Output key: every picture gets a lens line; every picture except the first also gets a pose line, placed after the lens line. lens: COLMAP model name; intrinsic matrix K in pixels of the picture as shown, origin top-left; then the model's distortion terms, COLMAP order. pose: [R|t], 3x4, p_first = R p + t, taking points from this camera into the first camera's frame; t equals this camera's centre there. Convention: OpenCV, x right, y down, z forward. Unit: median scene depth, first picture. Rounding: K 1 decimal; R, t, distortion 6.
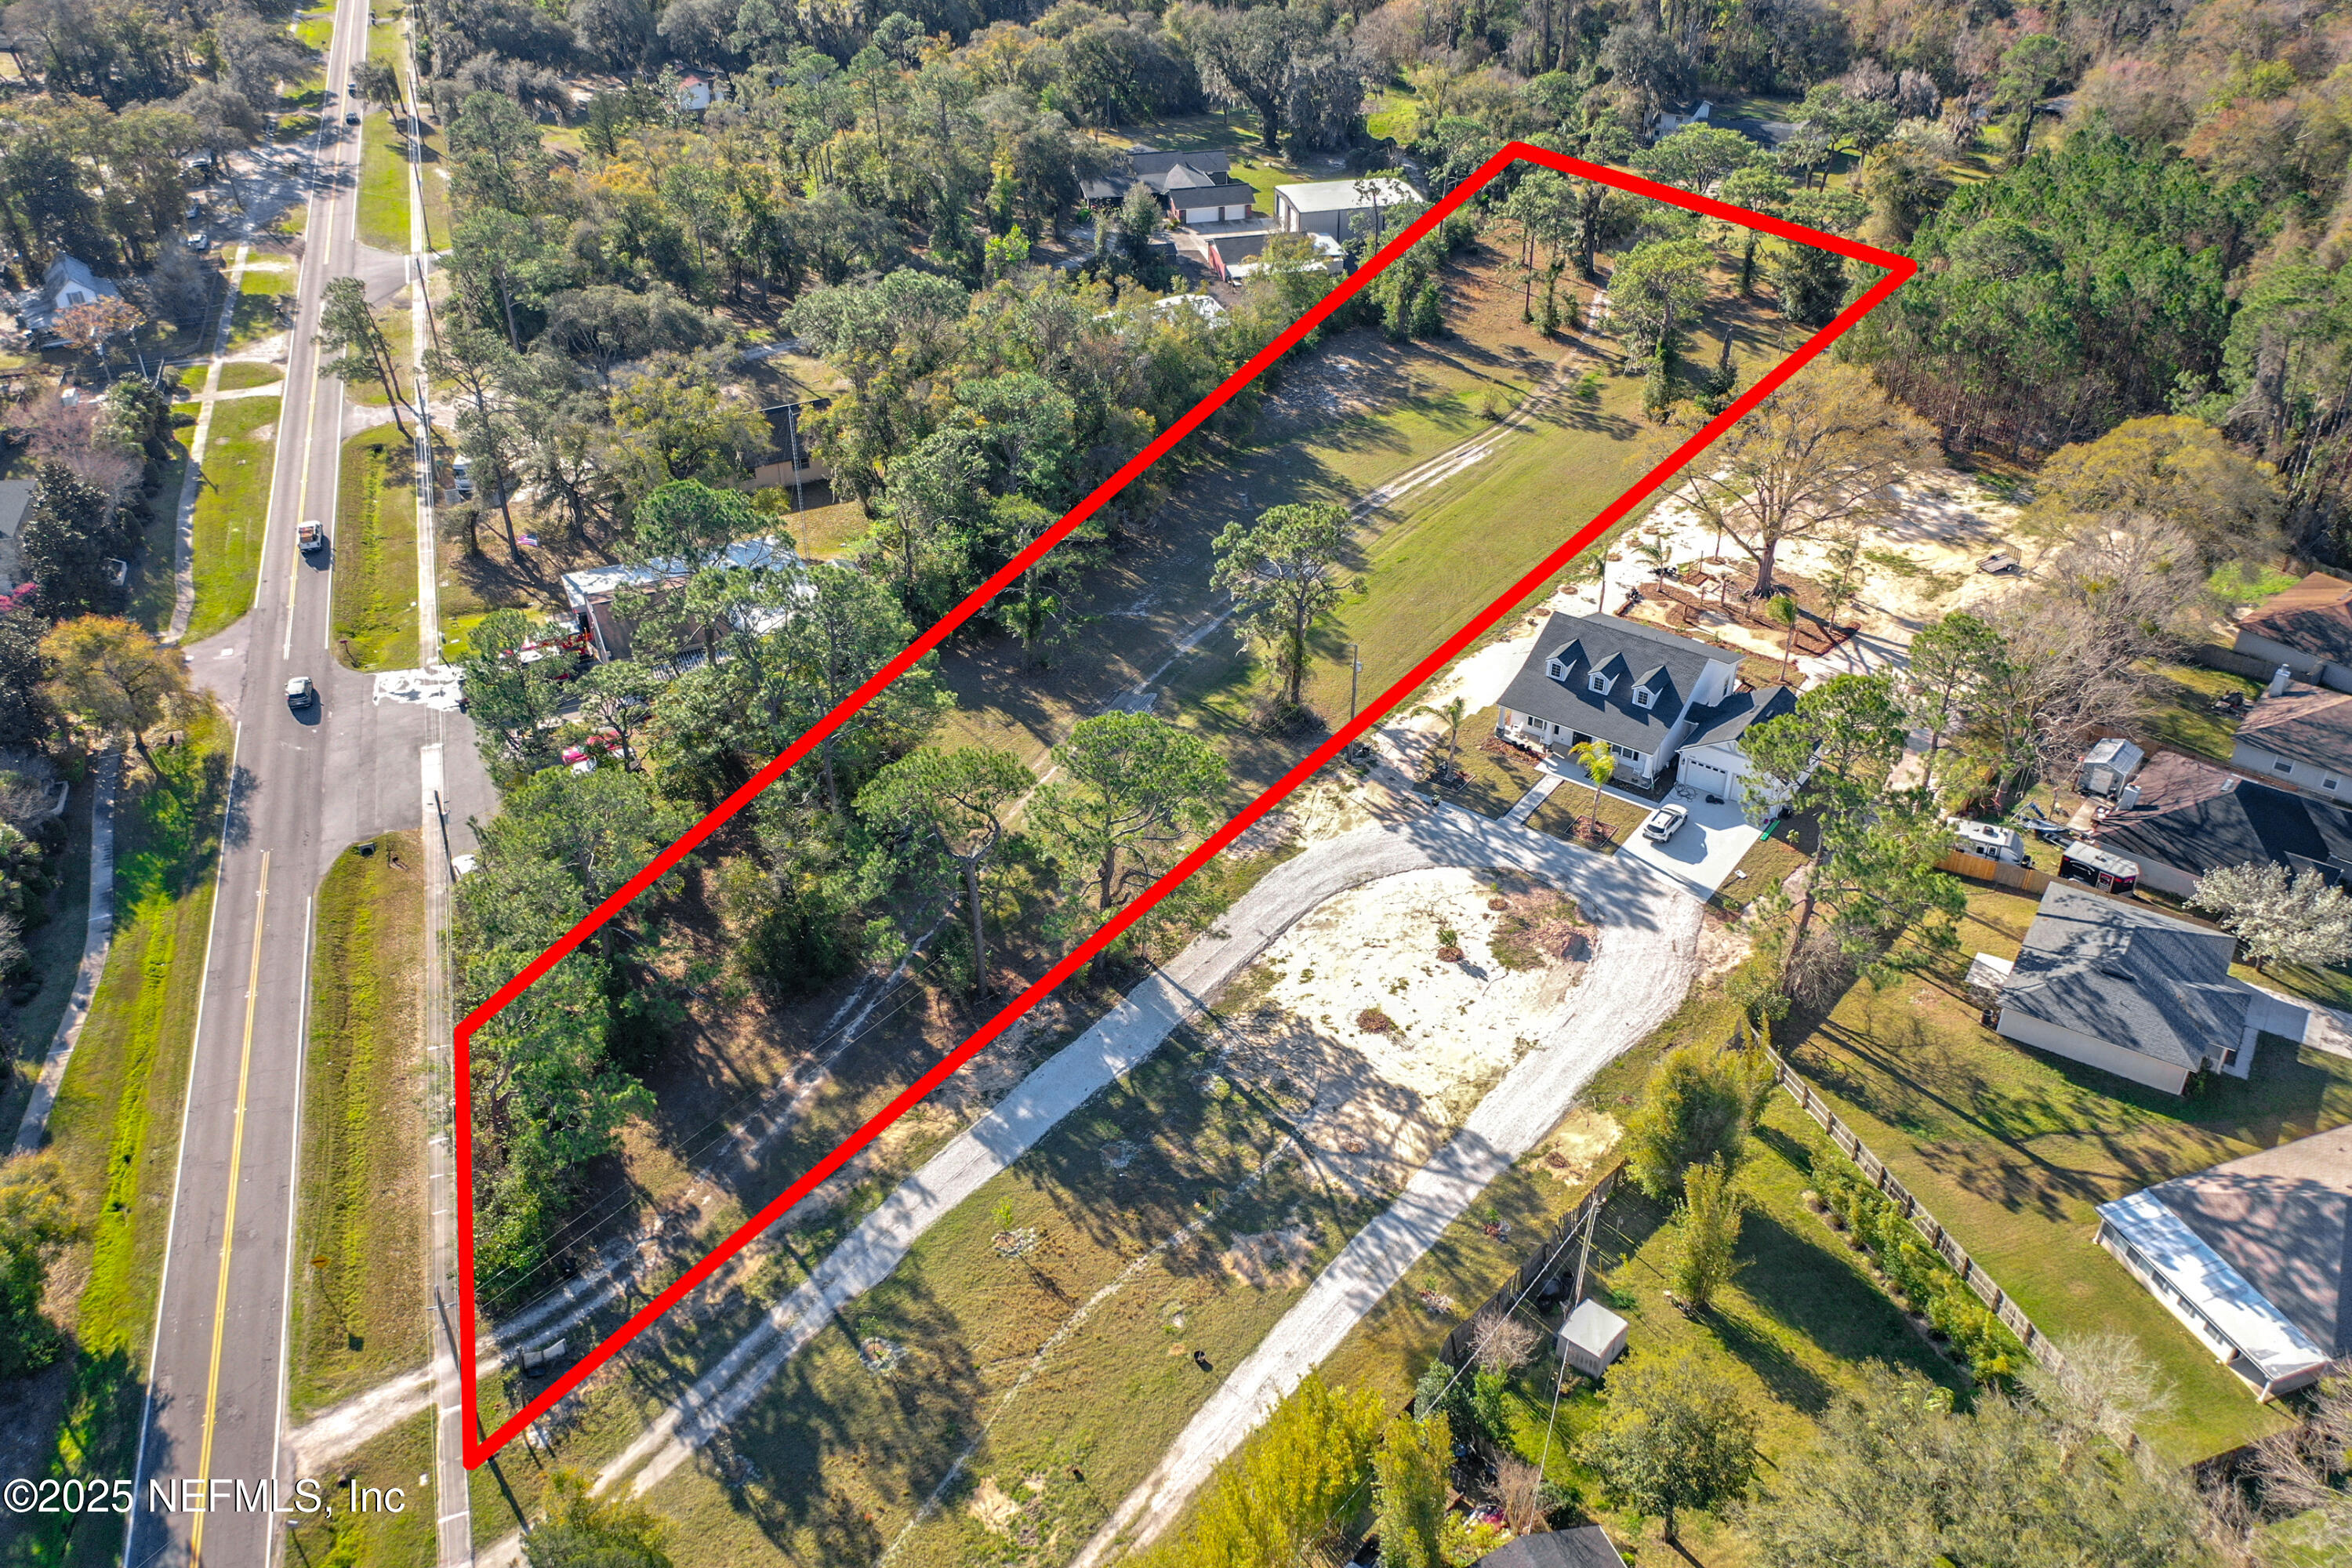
lens RADIAL K [[1850.3, 0, 1128.8], [0, 1850.3, 774.7], [0, 0, 1]] dist [0.003484, 0.004588]
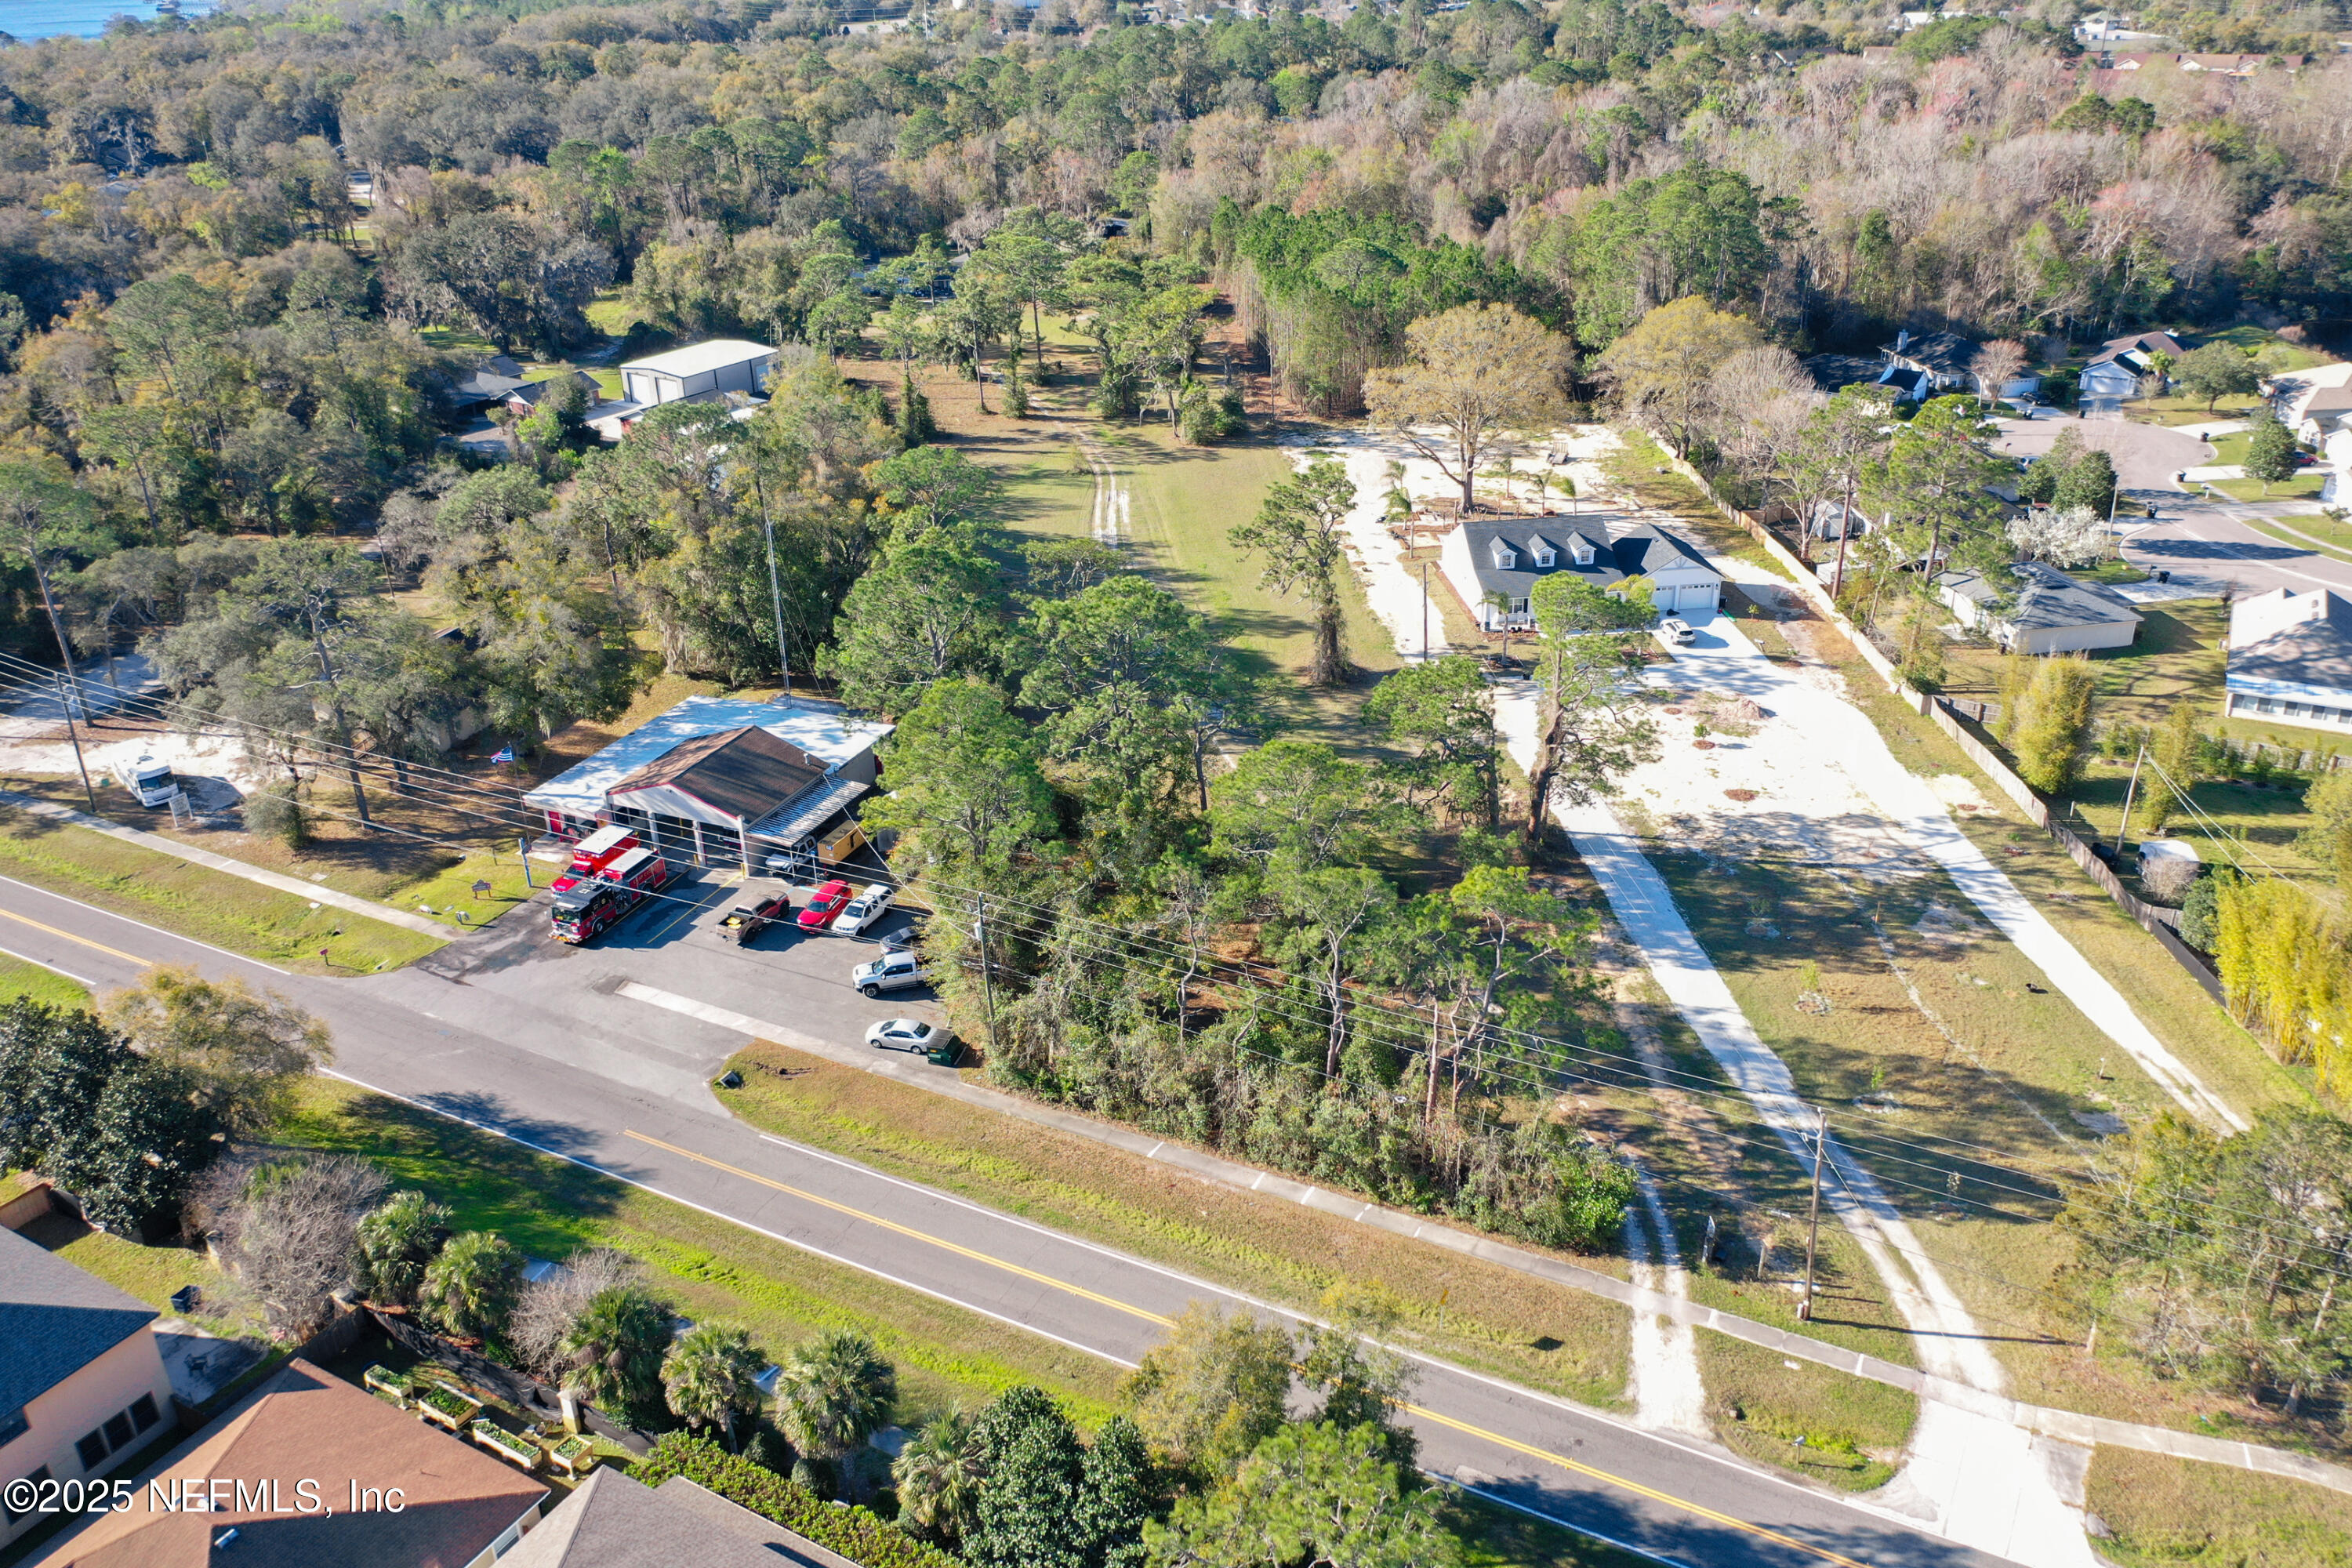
lens RADIAL K [[1825.2, 0, 1176.0], [0, 1825.2, 784.0], [0, 0, 1]] dist [0.004223, 0.001451]
pose [[0.744681, -0.303039, 0.594658, -0.653158], [0.378459, 0.925615, -0.002243, -0.002832], [-0.549744, 0.226724, 0.803976, 0.224364]]
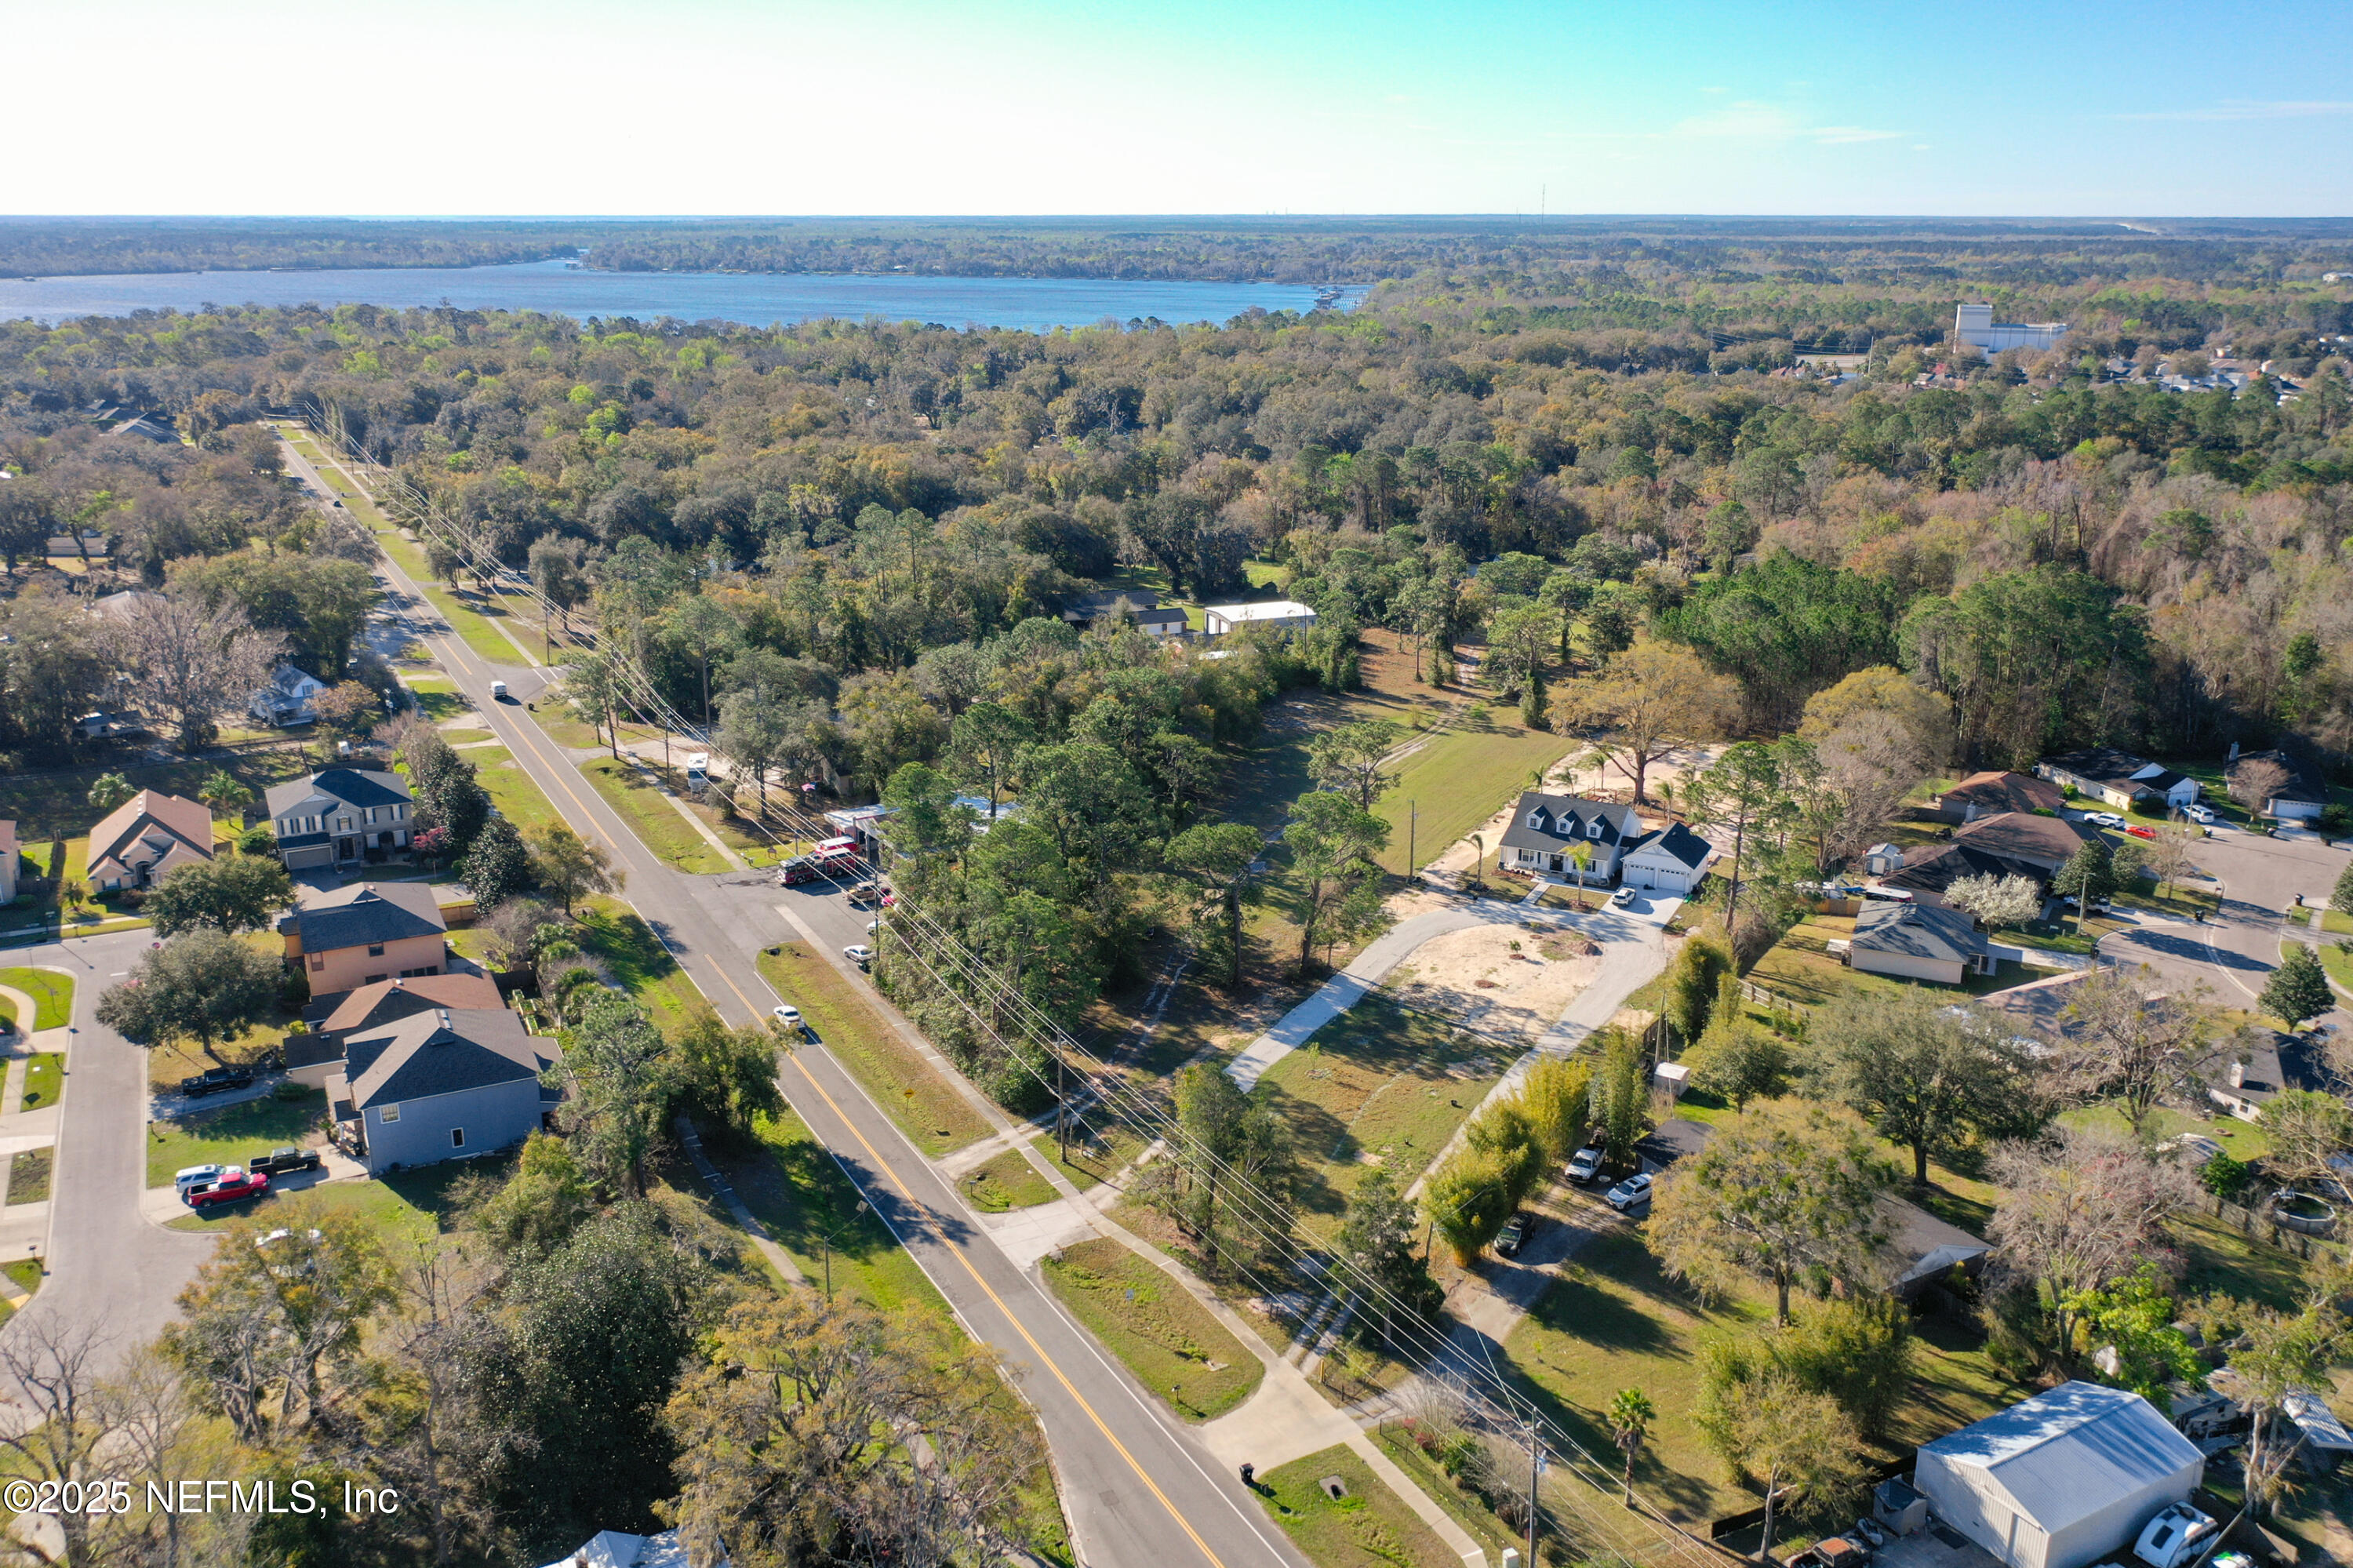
lens RADIAL K [[1862.3, 0, 1141.9], [0, 1862.3, 789.9], [0, 0, 1]] dist [-0.003326, 0.006120]
pose [[0.988687, -0.032088, 0.146520, -0.315601], [0.071076, 0.960439, -0.269269, 0.310906], [-0.132084, 0.276636, 0.951854, -0.431520]]
